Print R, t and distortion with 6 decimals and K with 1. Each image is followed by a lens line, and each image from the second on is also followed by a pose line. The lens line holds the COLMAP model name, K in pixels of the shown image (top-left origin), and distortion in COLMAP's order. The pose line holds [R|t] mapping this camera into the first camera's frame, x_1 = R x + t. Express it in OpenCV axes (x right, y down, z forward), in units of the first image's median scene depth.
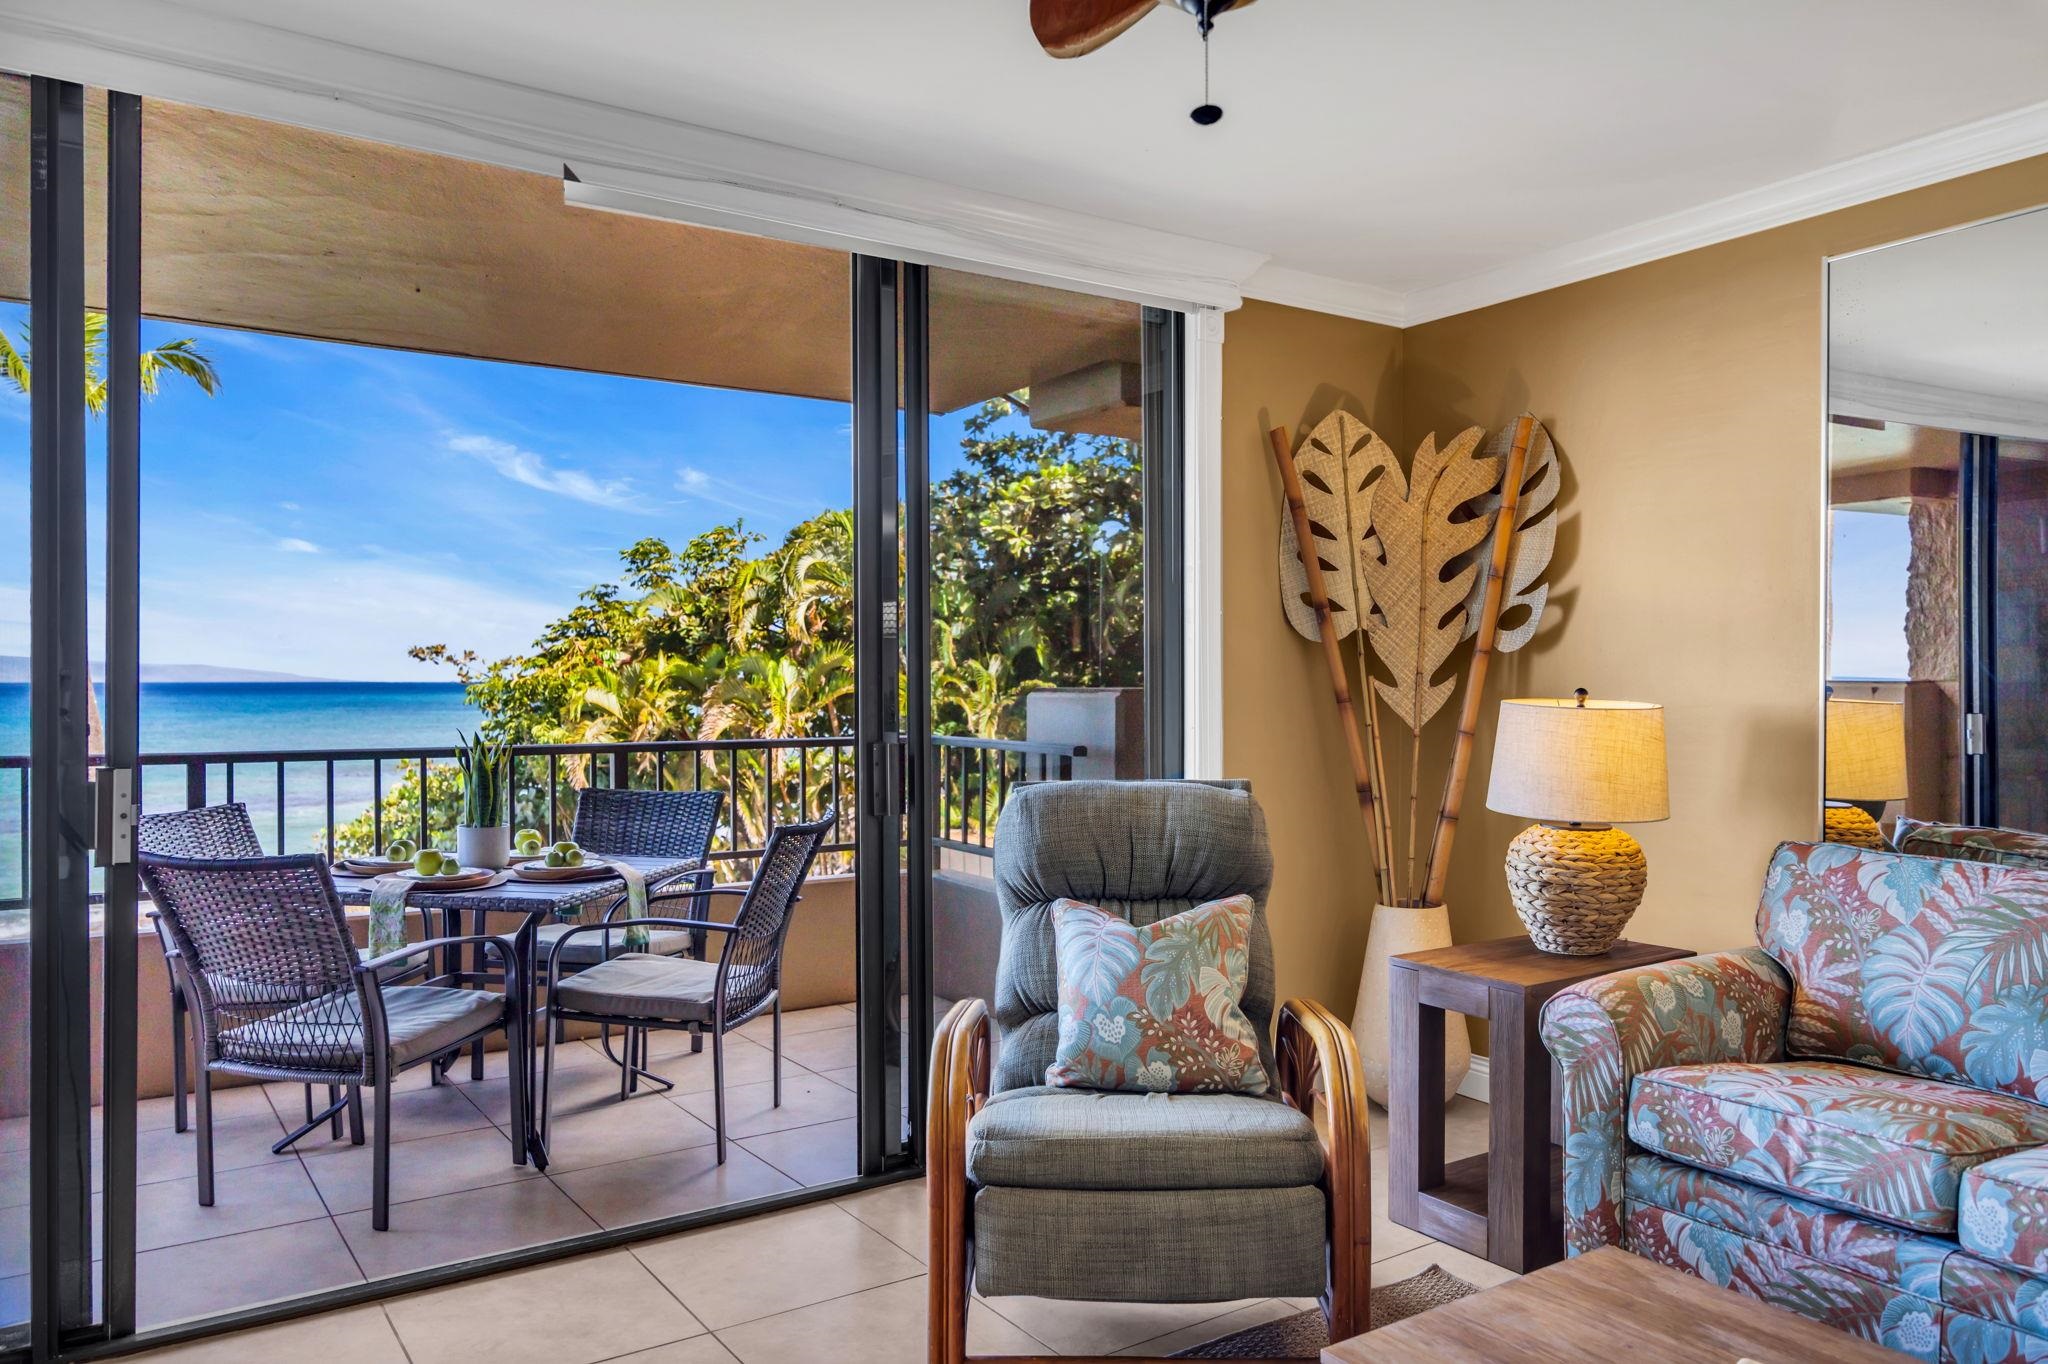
lens RADIAL K [[1431.4, 0, 1023.8], [0, 1431.4, 705.9], [0, 0, 1]] dist [-0.001698, 0.001243]
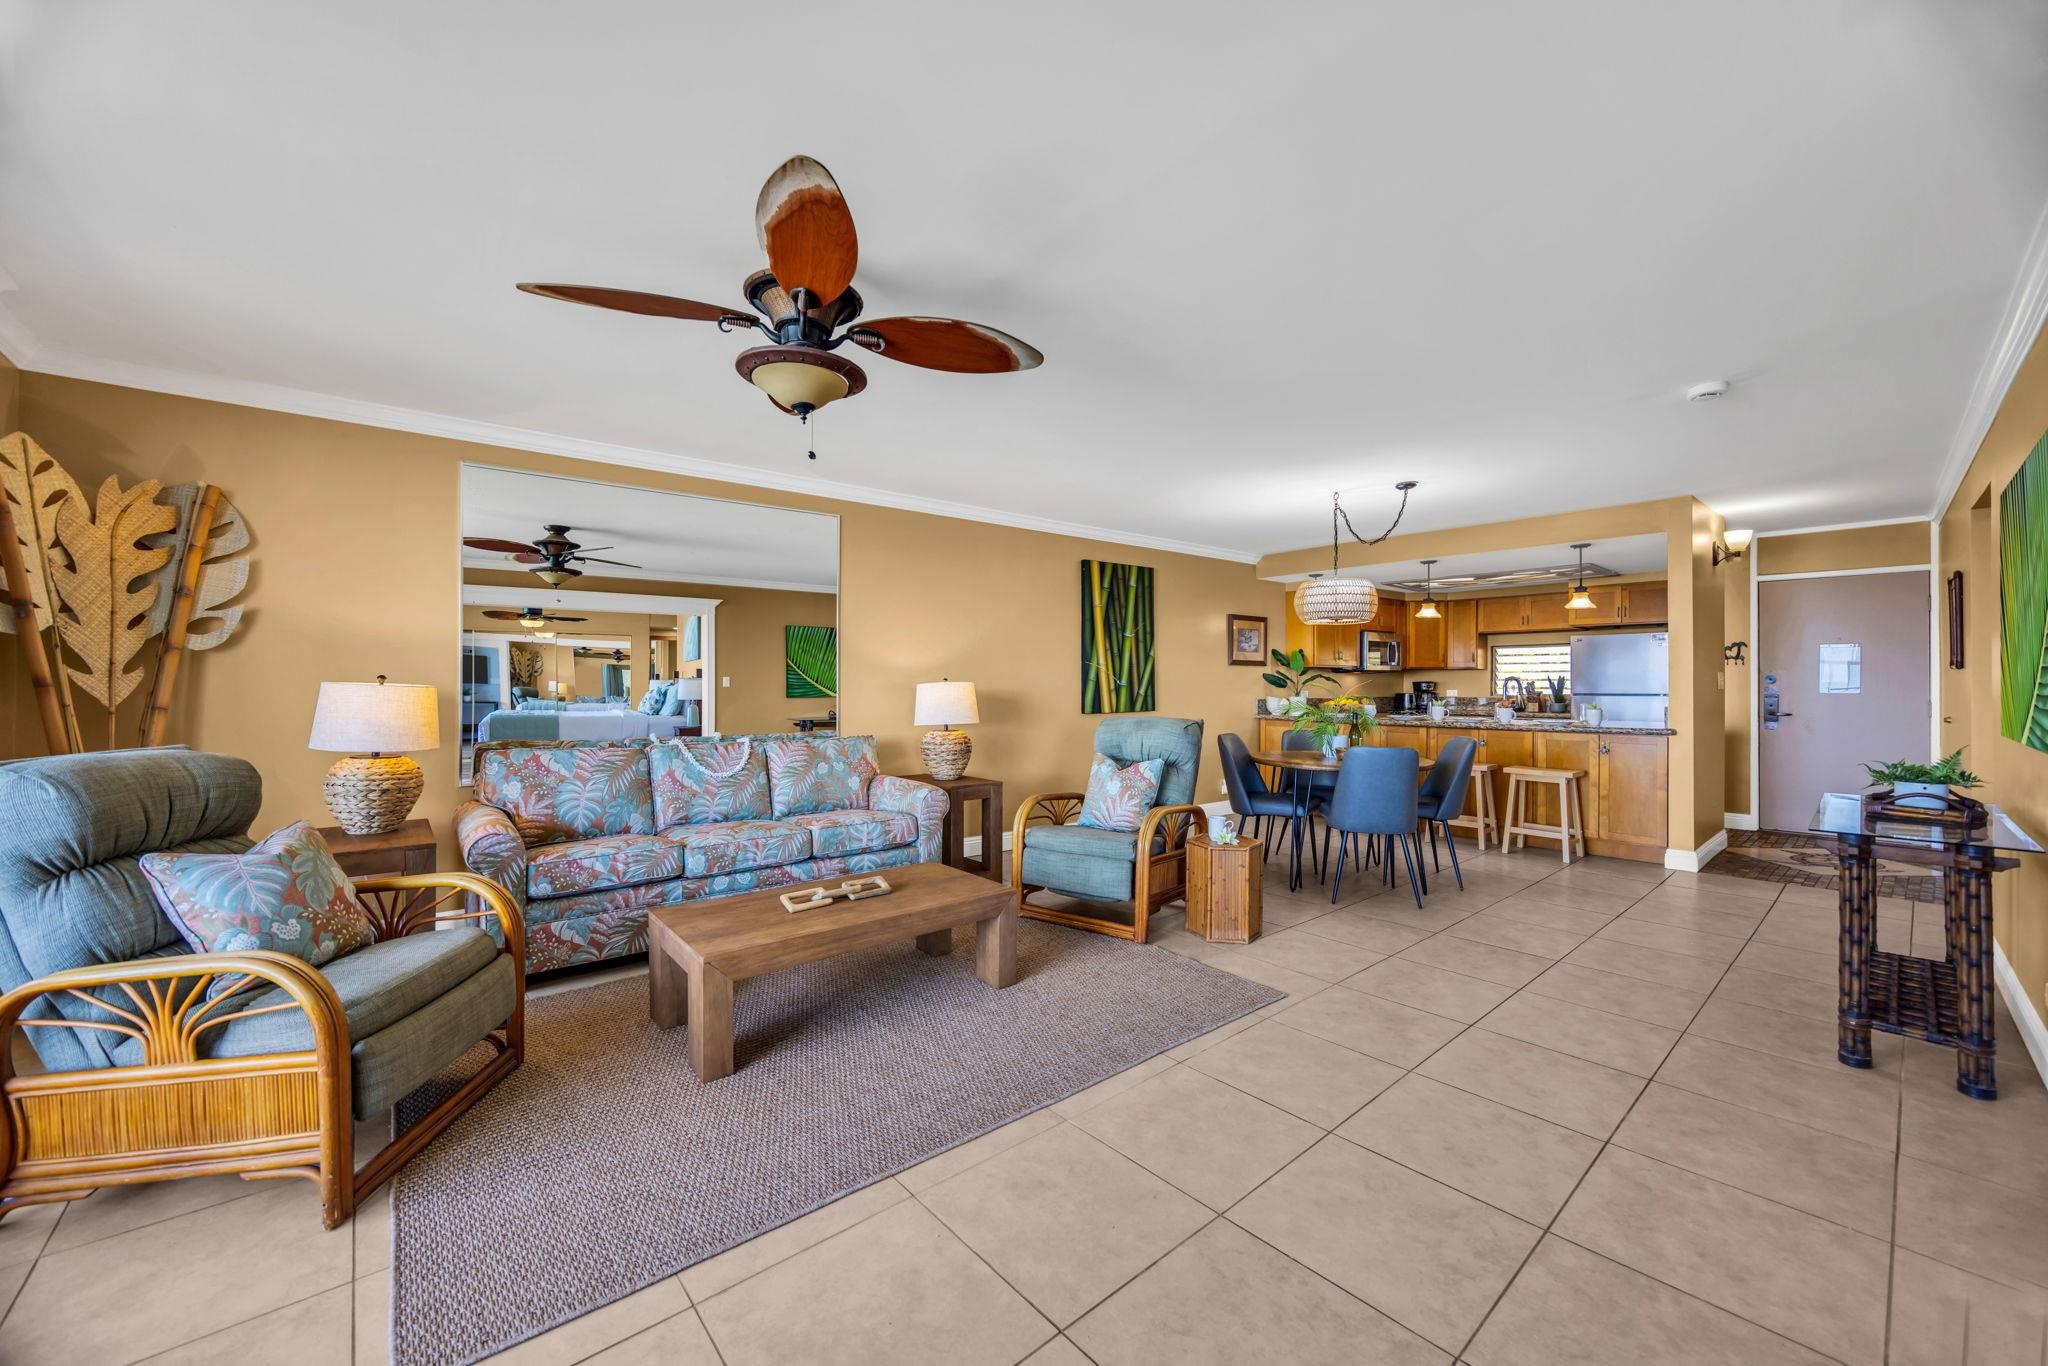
lens RADIAL K [[780.3, 0, 1016.7], [0, 780.3, 683.2], [0, 0, 1]] dist [-0.005808, -0.000069]
pose [[-0.103453, -0.000755, 0.994634, -0.487592], [0.014223, 0.999896, 0.002239, 0.004669], [-0.994533, 0.014379, -0.103432, 0.275568]]
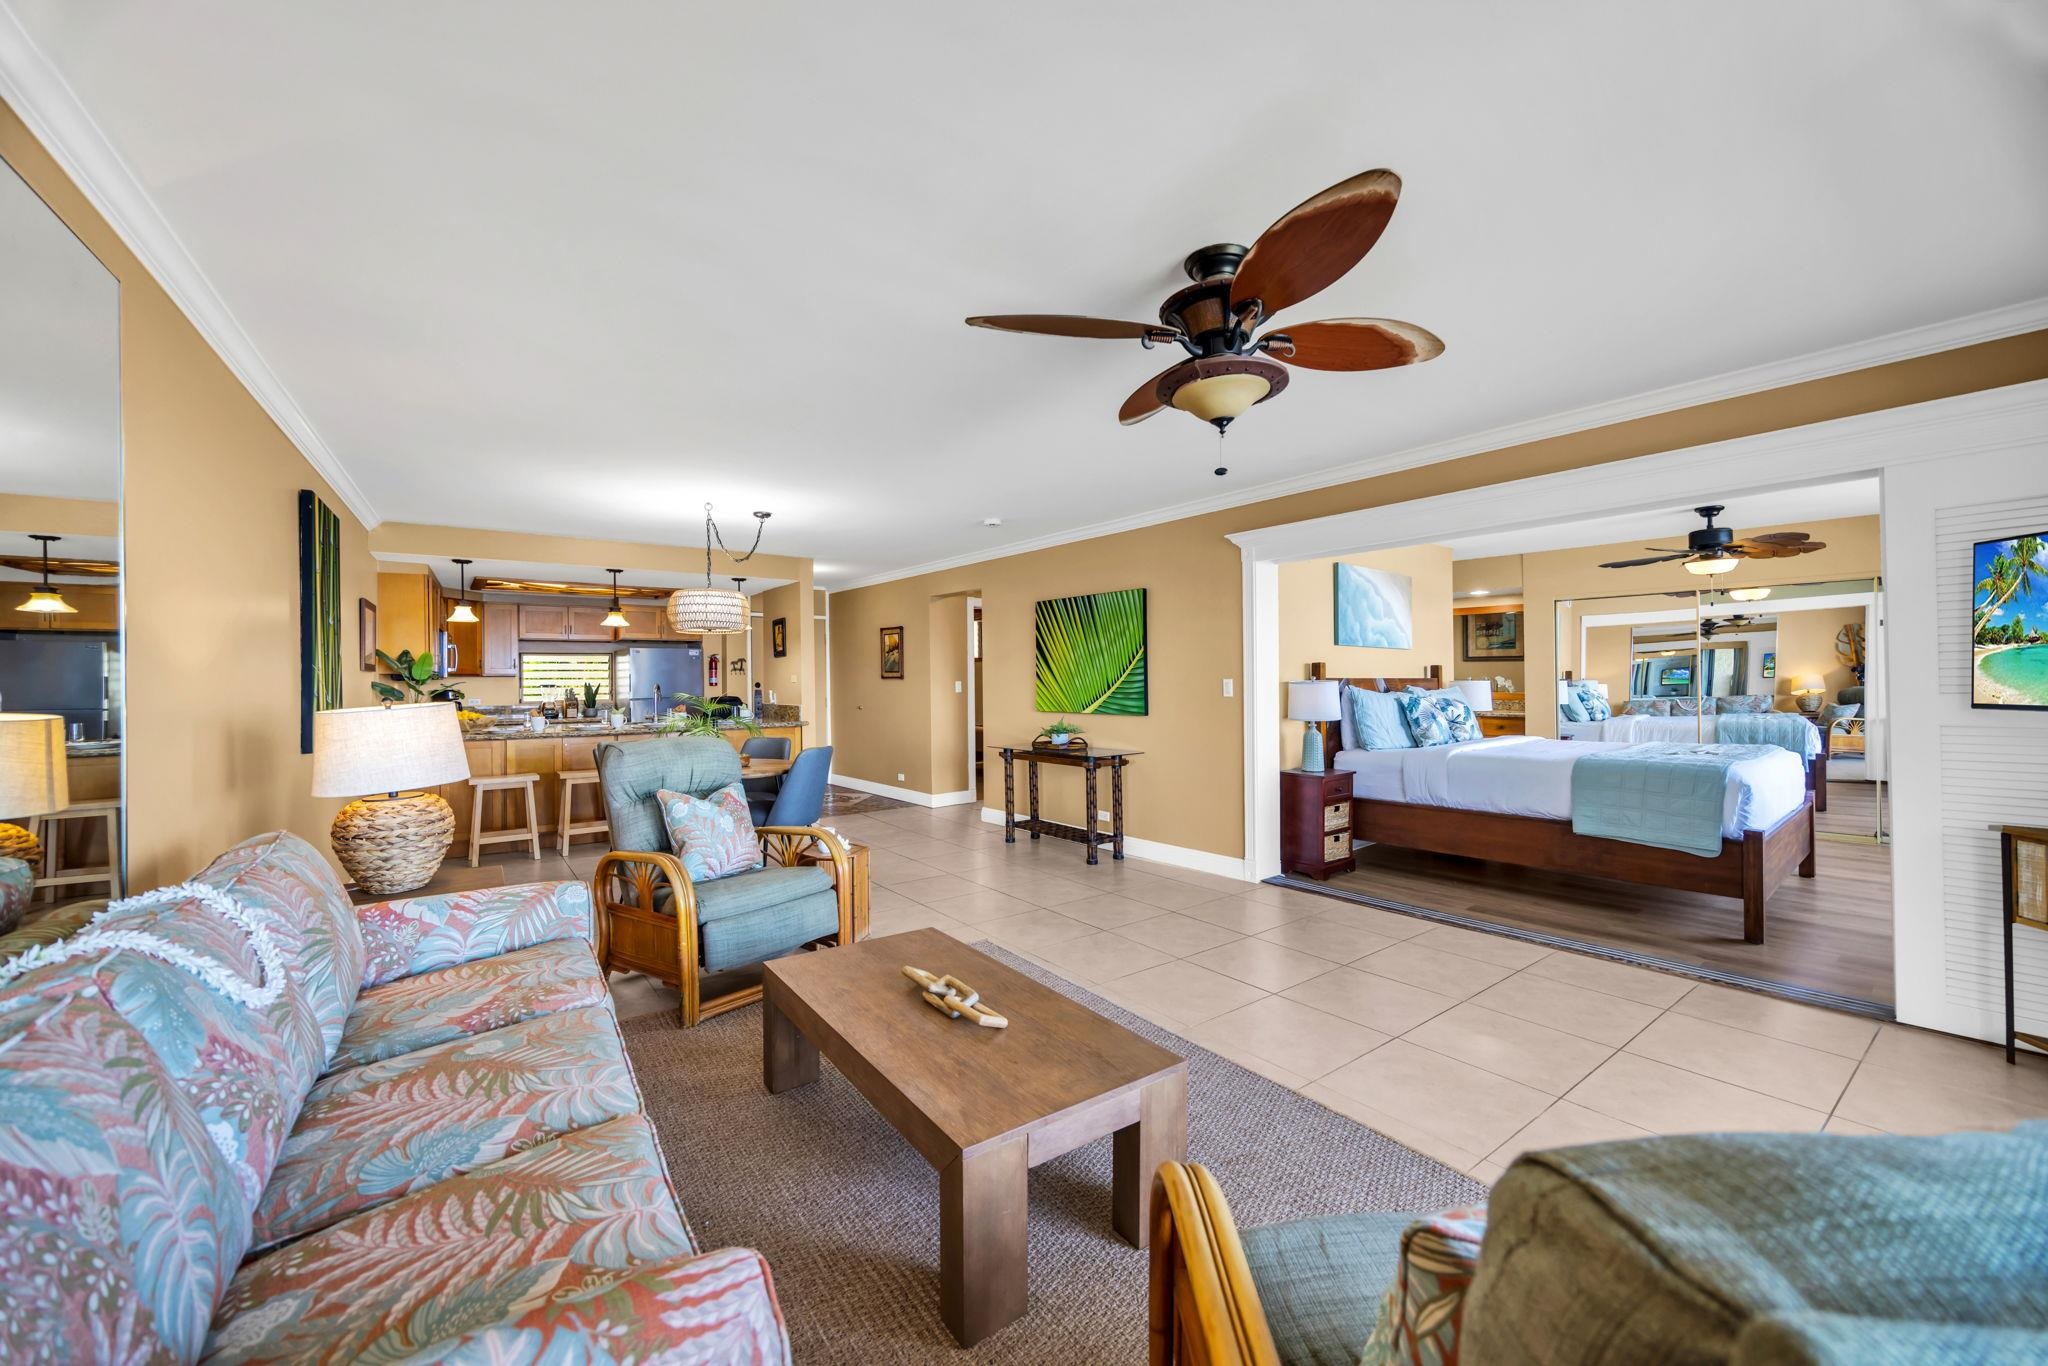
lens RADIAL K [[780.3, 0, 1016.7], [0, 780.3, 683.2], [0, 0, 1]] dist [-0.005808, -0.000069]
pose [[-0.999556, 0.008261, -0.028619, 0.185986], [0.007766, 0.999819, 0.017342, -0.016347], [0.028757, 0.017112, -0.999440, 0.857410]]
